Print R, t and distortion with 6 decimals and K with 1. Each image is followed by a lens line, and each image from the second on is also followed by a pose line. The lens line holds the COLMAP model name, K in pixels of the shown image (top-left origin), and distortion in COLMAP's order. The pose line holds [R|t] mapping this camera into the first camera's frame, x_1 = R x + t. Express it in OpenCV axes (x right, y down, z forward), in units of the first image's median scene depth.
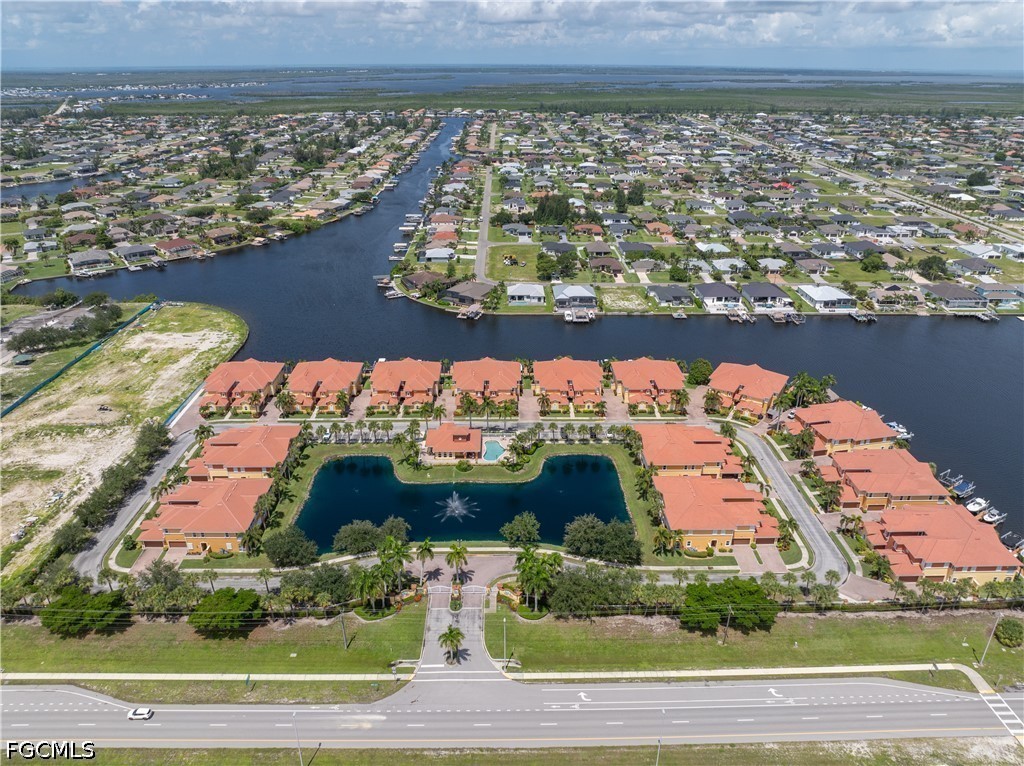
lens RADIAL K [[737.2, 0, 509.6], [0, 737.2, 374.2], [0, 0, 1]] dist [-0.038097, 0.003625]
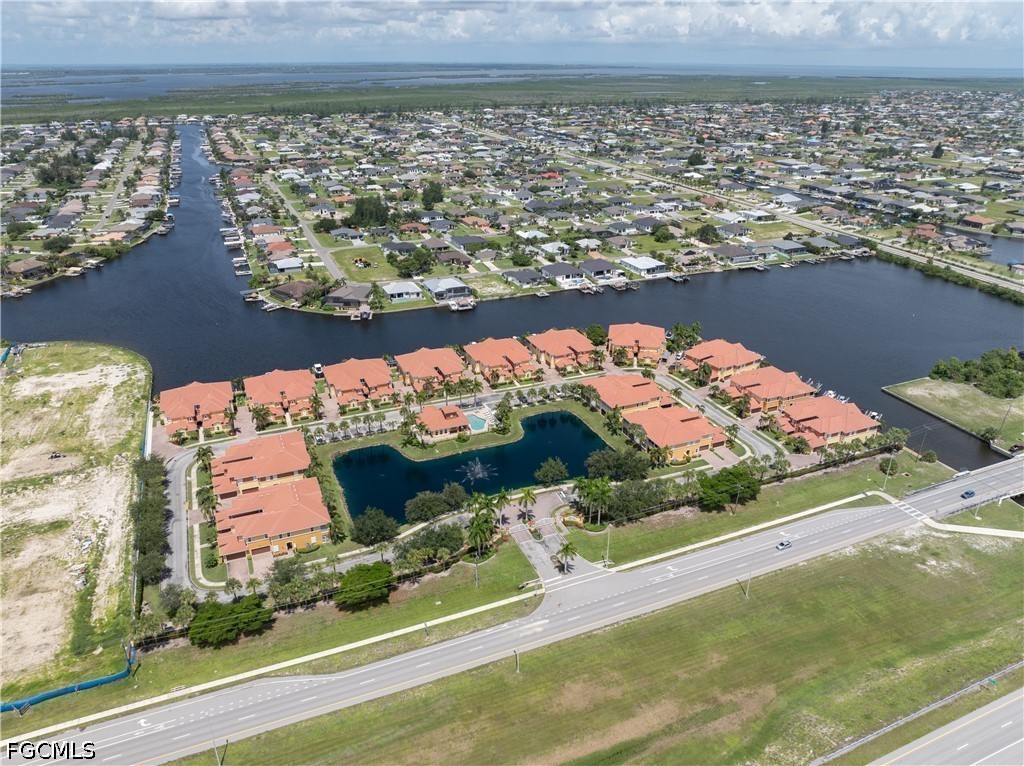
lens RADIAL K [[737.2, 0, 509.6], [0, 737.2, 374.2], [0, 0, 1]] dist [-0.038097, 0.003625]
pose [[0.925312, -0.151527, 0.347617, -0.240830], [0.149655, 0.988207, 0.032400, -0.000104], [-0.348427, 0.022043, 0.937077, -0.069024]]
